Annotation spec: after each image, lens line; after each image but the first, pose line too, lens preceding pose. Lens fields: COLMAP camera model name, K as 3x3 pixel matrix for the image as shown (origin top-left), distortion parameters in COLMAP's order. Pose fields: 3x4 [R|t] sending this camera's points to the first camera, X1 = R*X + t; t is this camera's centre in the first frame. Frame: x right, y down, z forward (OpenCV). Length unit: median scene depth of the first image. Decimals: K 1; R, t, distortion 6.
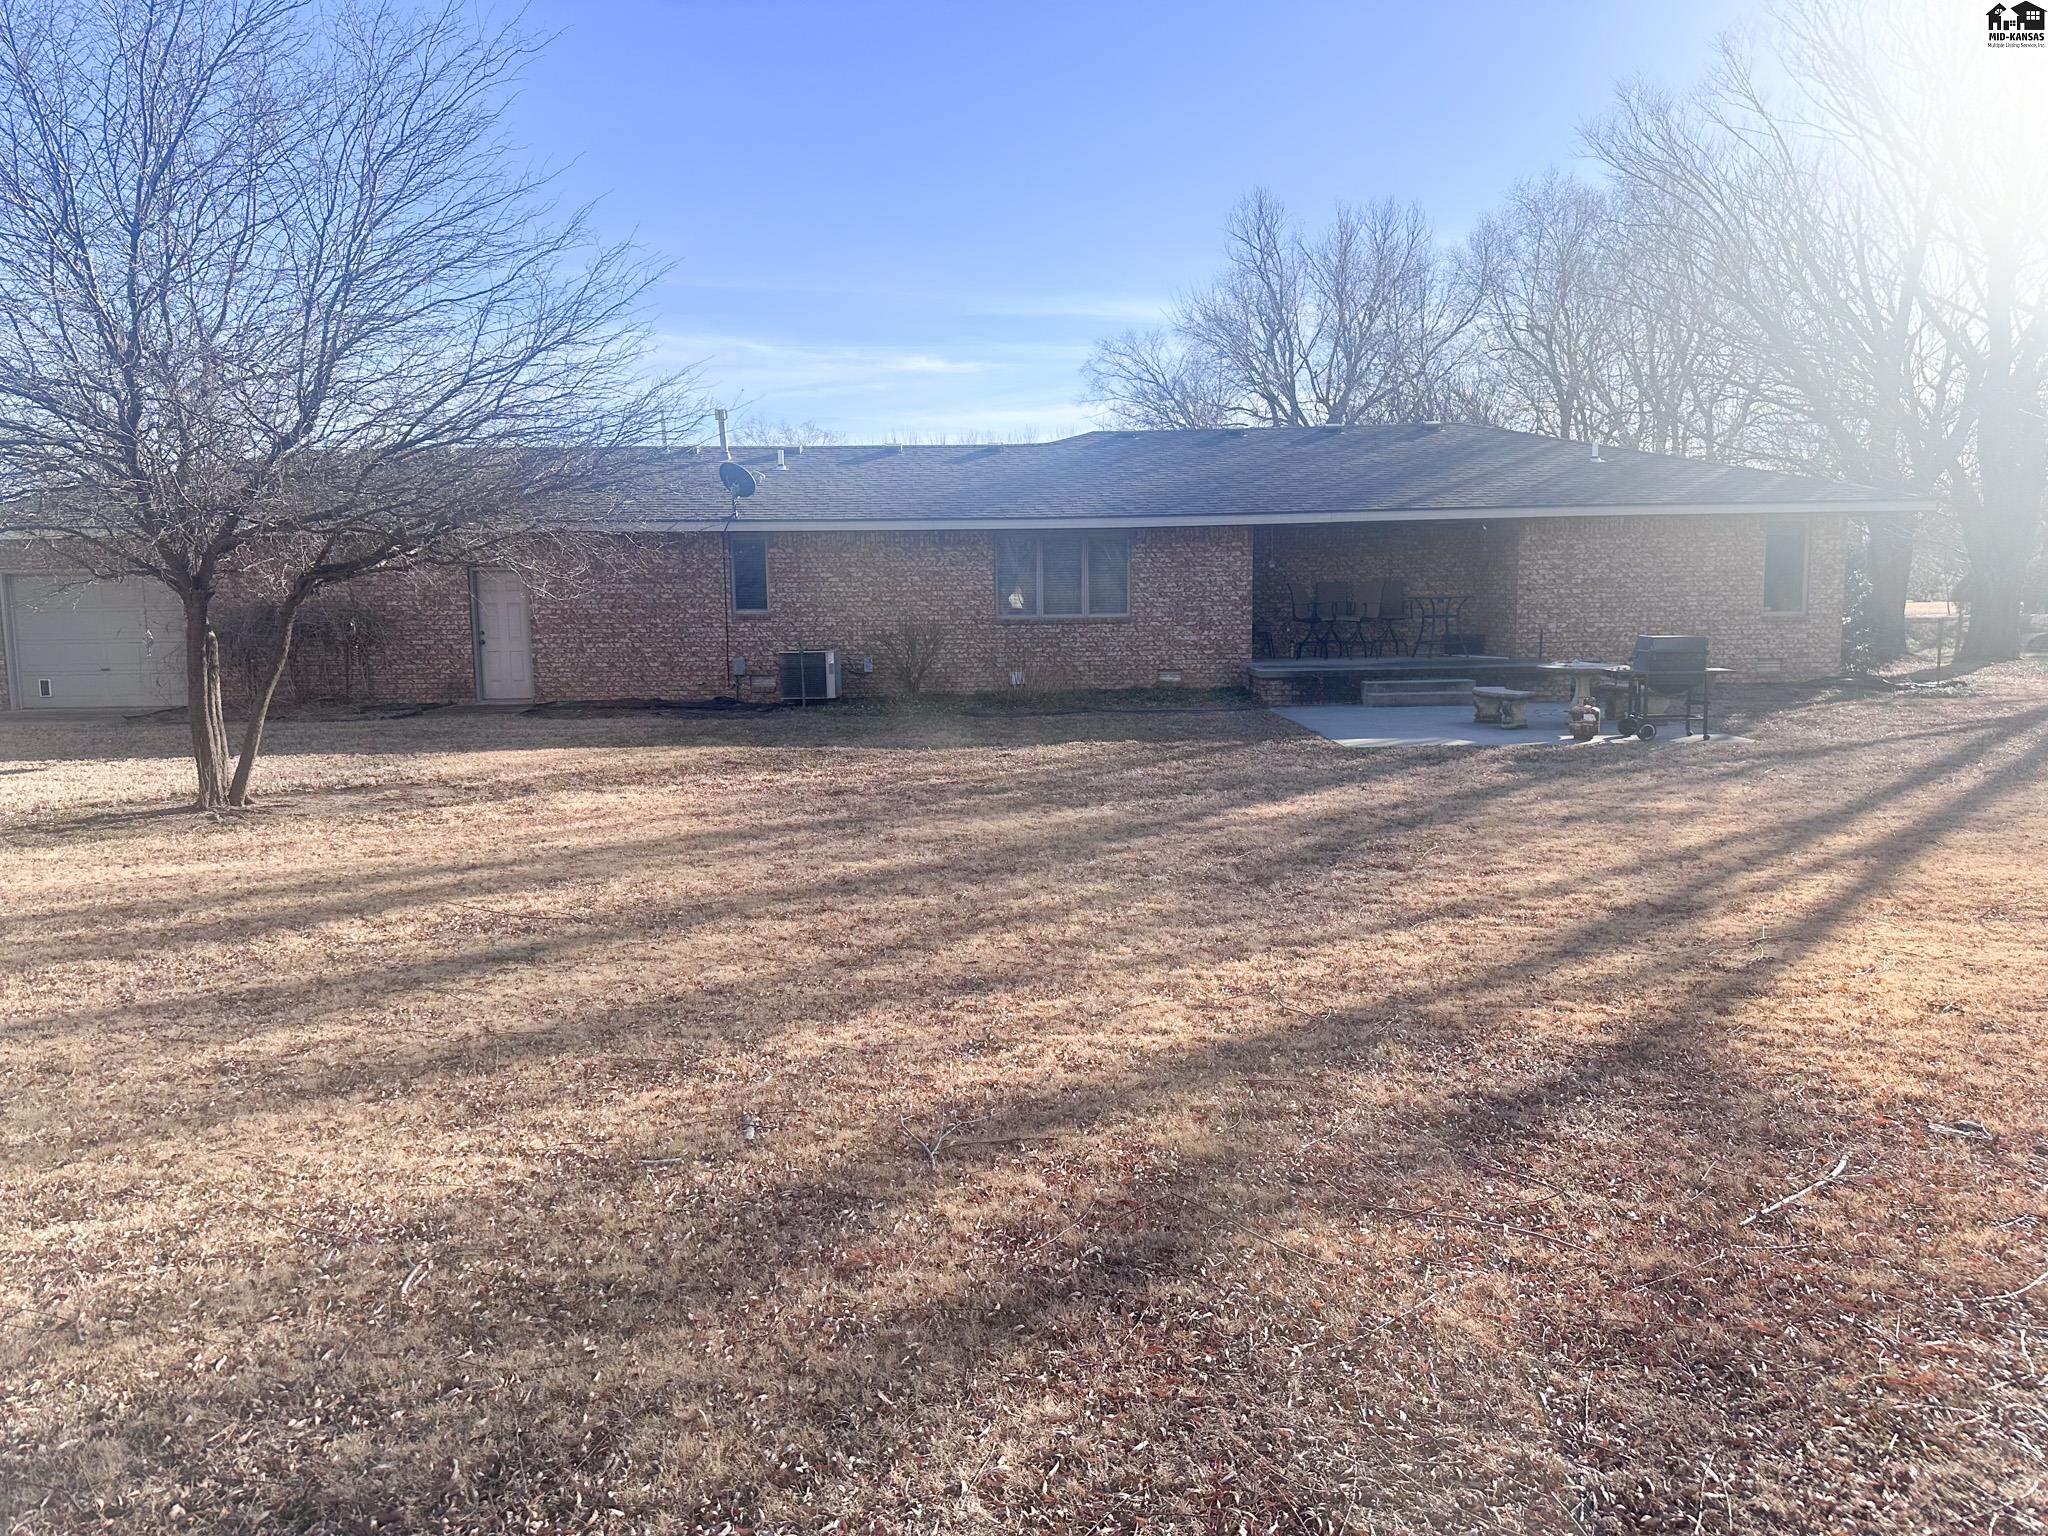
lens RADIAL K [[1441.4, 0, 1013.2], [0, 1441.4, 766.2], [0, 0, 1]] dist [0.052524, -0.056241]
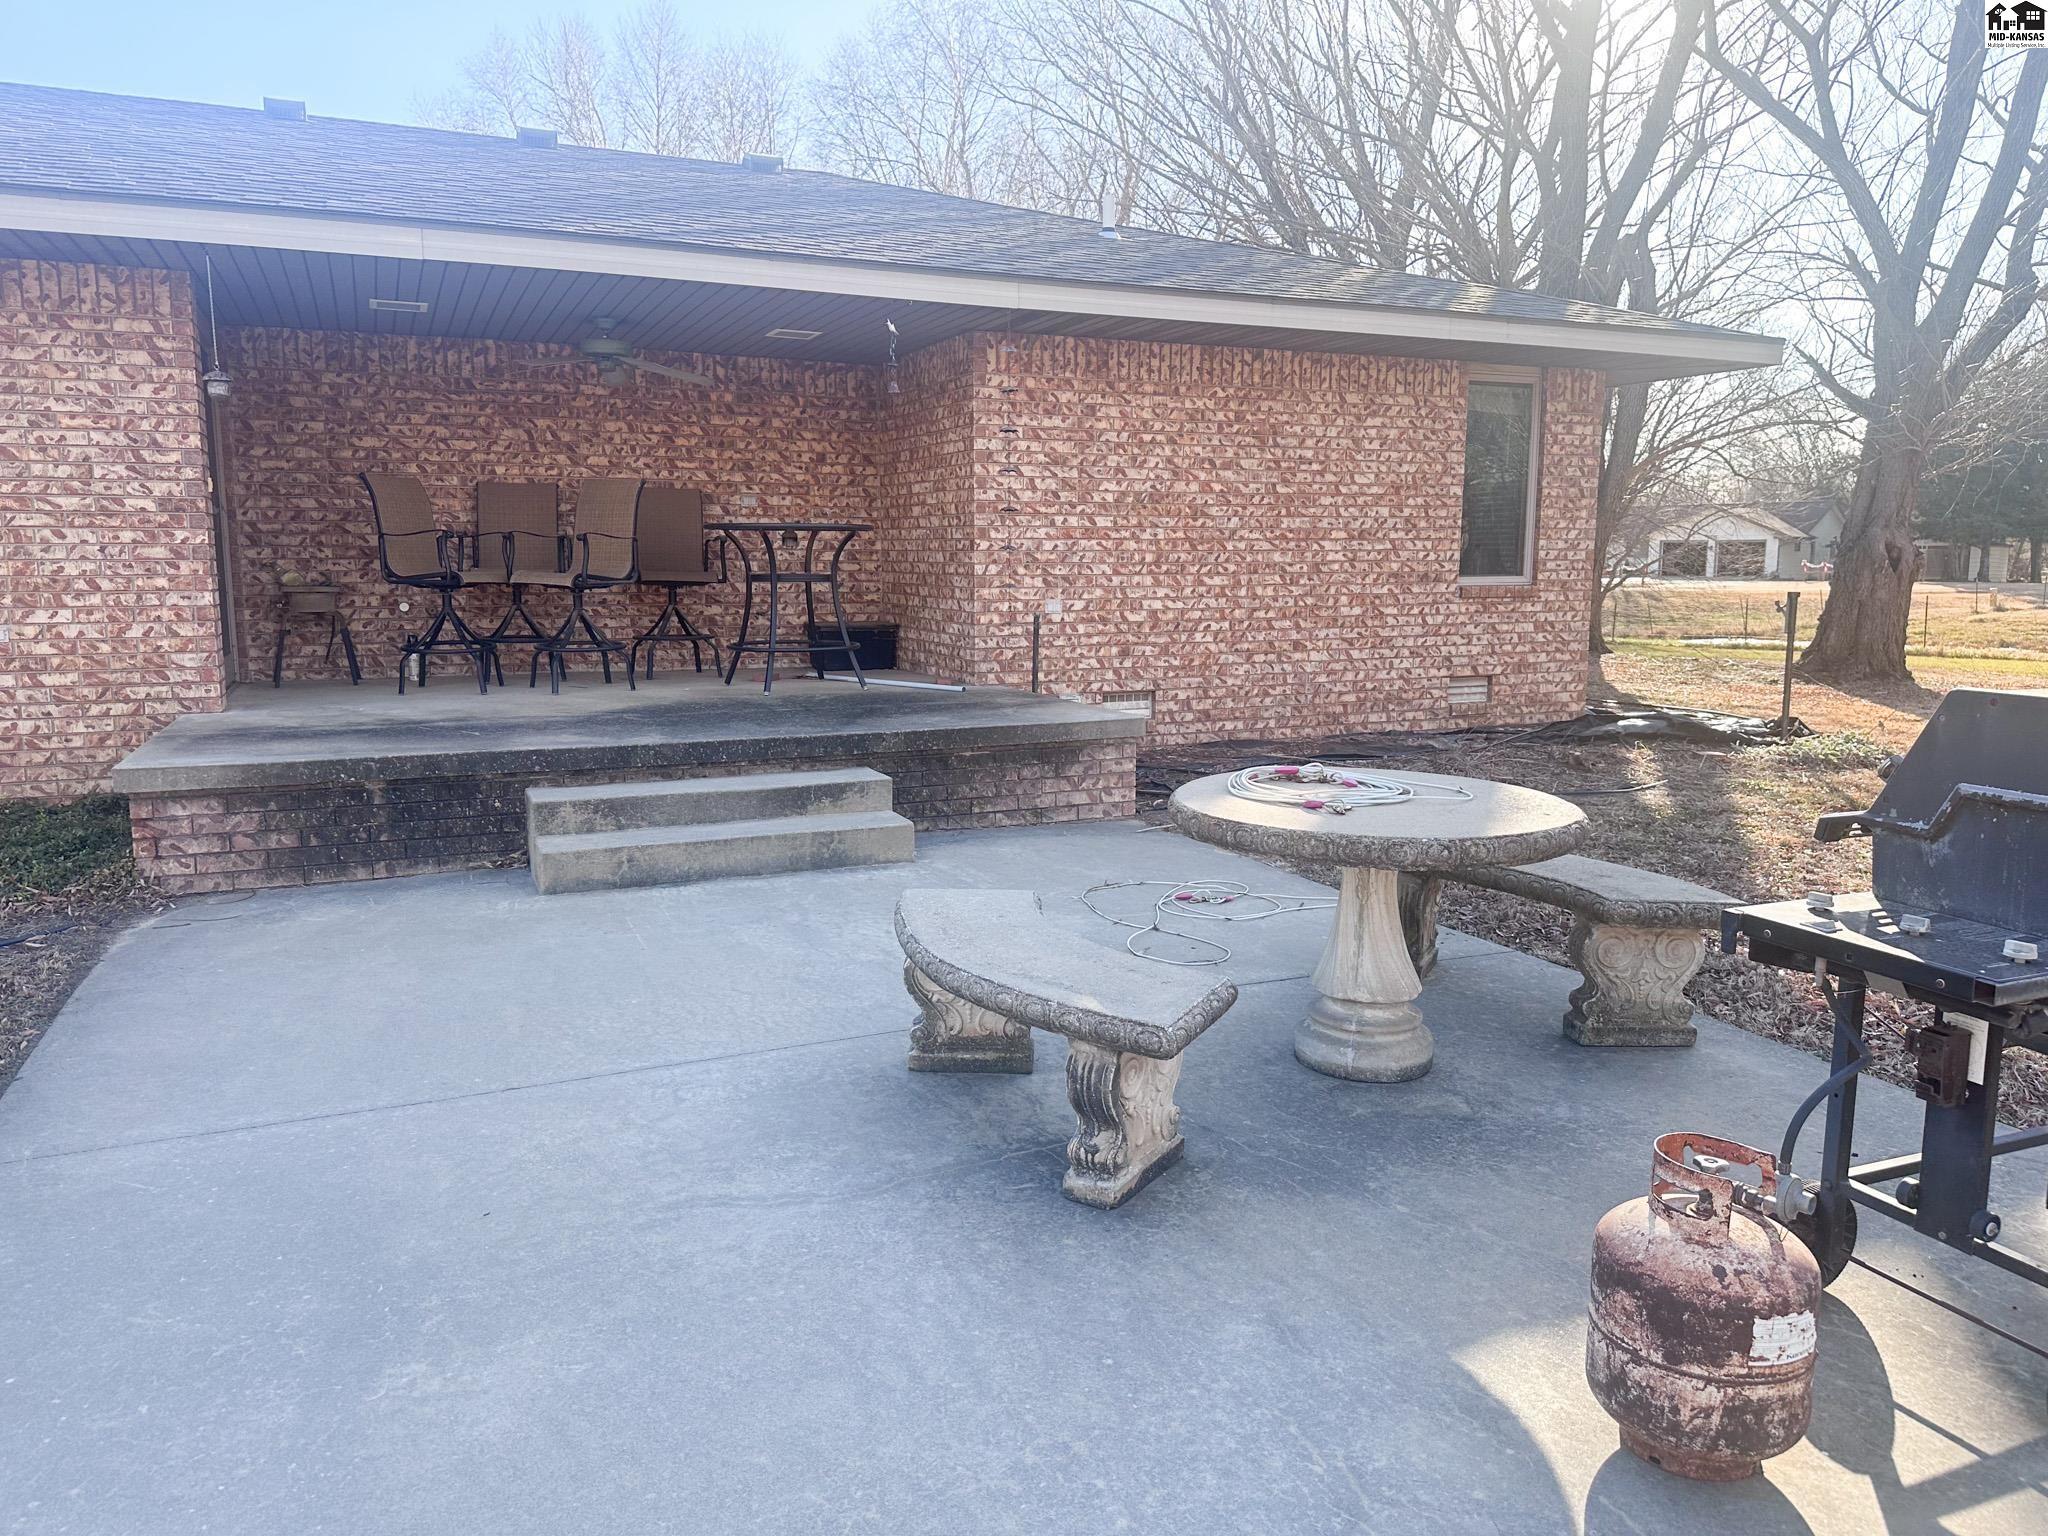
lens RADIAL K [[1441.4, 0, 1029.6], [0, 1441.4, 785.0], [0, 0, 1]] dist [0.052524, -0.056241]
pose [[0.911084, -0.046444, 0.409595, 0.195160], [0.033397, 0.998683, 0.038953, -0.061934], [-0.410865, -0.021810, 0.911435, 0.629480]]
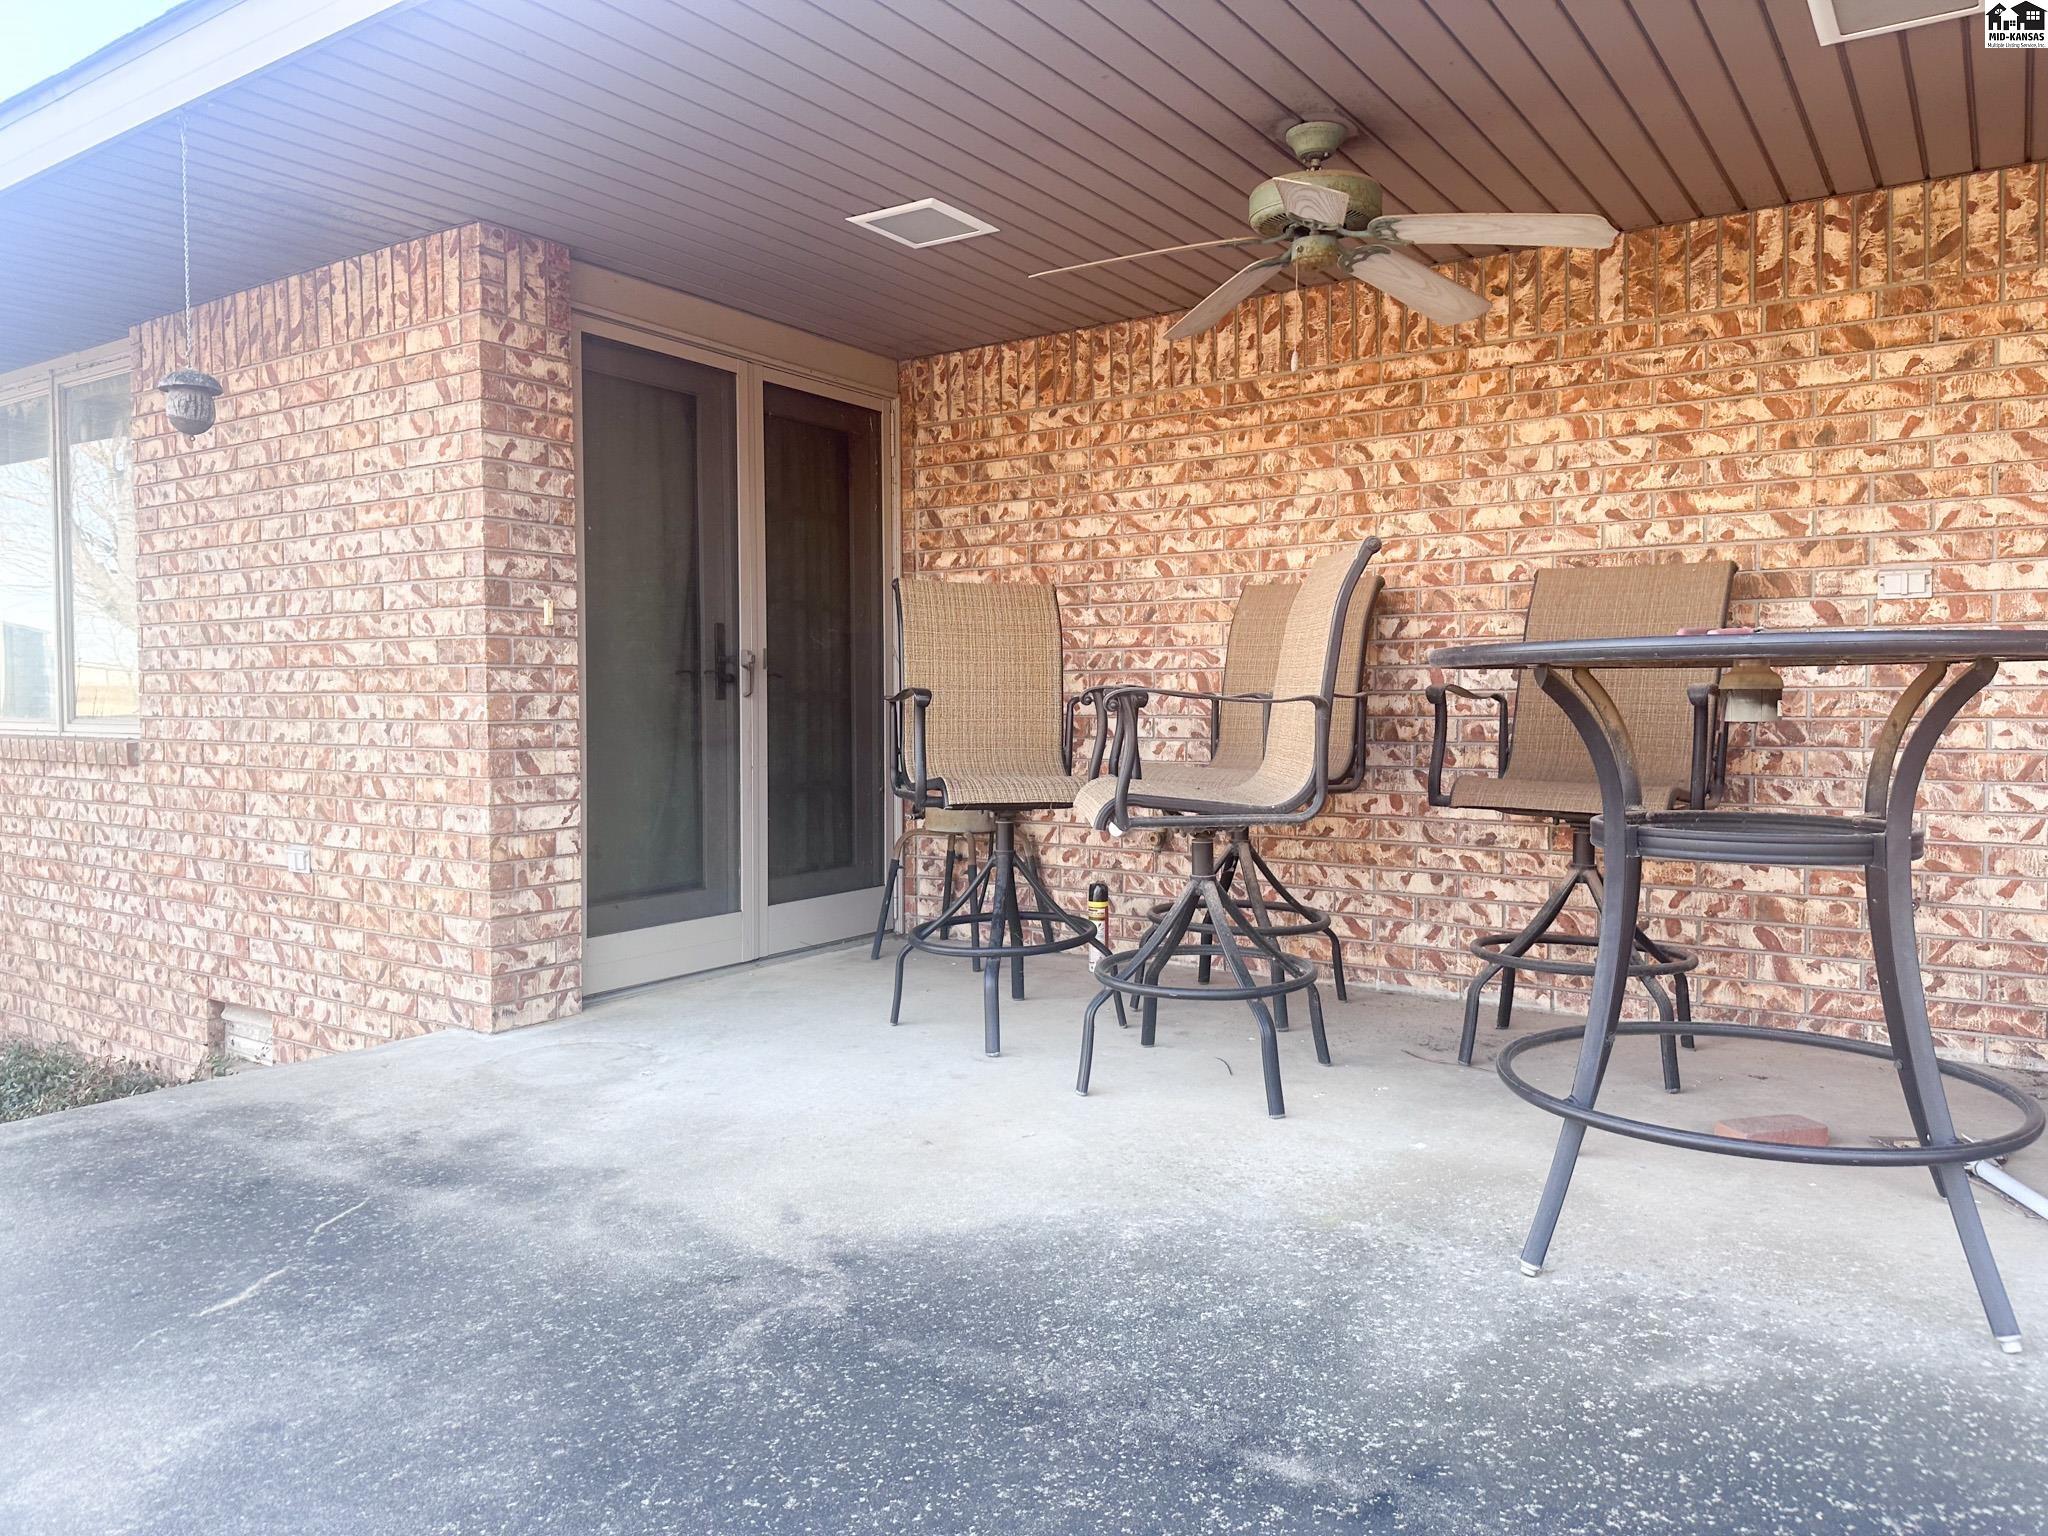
lens RADIAL K [[1441.4, 0, 1025.2], [0, 1441.4, 764.6], [0, 0, 1]] dist [0.052524, -0.056241]
pose [[0.831497, 0.037567, -0.554258, 0.309178], [-0.079724, 0.995453, -0.052131, -0.098397], [0.549779, 0.087534, 0.830711, 0.883896]]
